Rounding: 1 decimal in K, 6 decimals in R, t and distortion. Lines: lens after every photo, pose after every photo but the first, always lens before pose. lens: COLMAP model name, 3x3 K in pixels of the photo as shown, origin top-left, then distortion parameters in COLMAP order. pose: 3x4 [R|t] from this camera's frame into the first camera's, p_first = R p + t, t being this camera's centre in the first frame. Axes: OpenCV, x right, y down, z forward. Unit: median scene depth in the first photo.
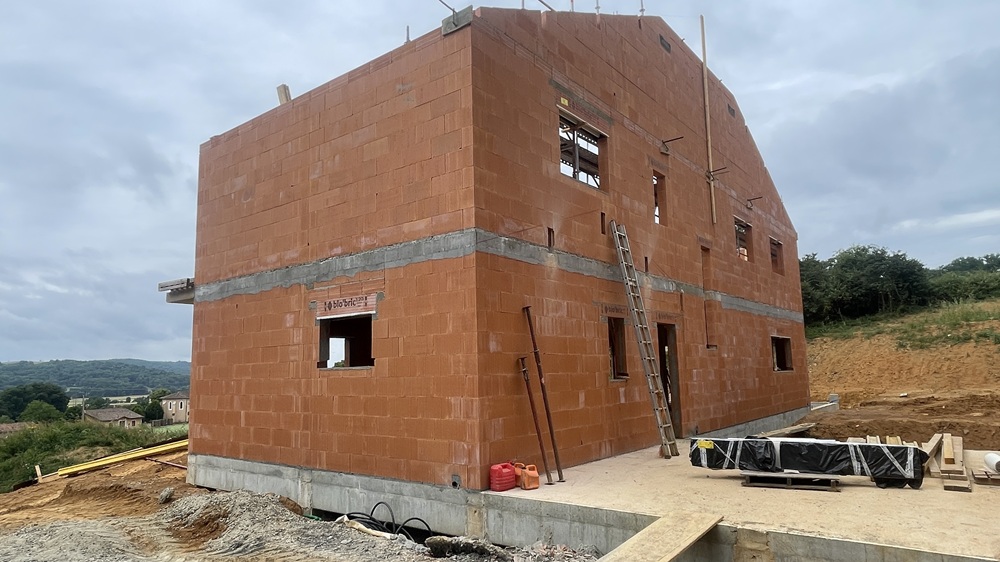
lens RADIAL K [[617.0, 0, 482.0], [0, 617.0, 285.9], [0, 0, 1]] dist [-0.004804, -0.009819]
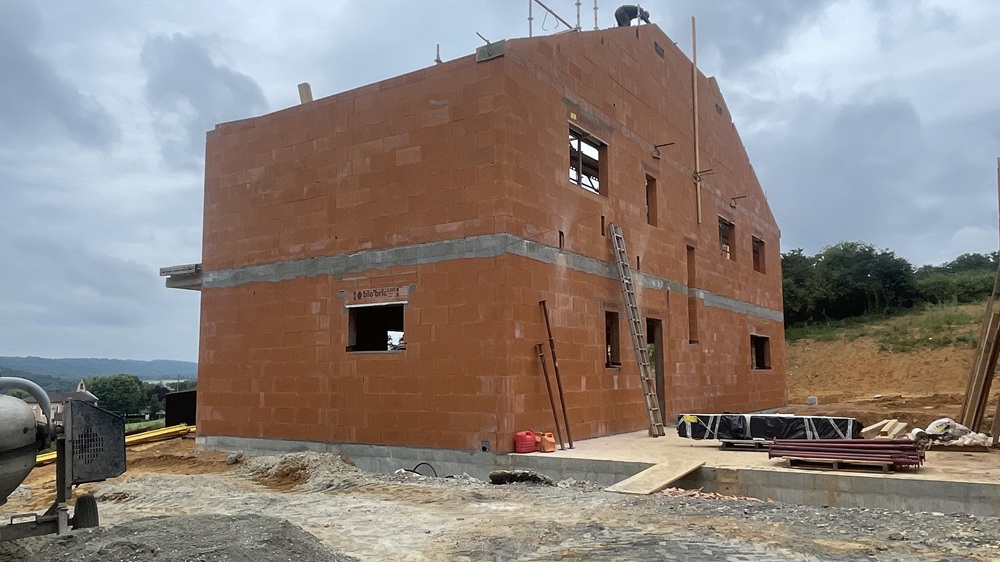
lens RADIAL K [[746.9, 0, 475.8], [0, 746.9, 282.3], [0, 0, 1]] dist [0.005863, -0.021057]
pose [[0.996494, 0.025240, 0.079769, -0.123303], [-0.026321, 0.999575, 0.012527, -0.011018], [-0.079419, -0.014583, 0.996735, -0.287989]]
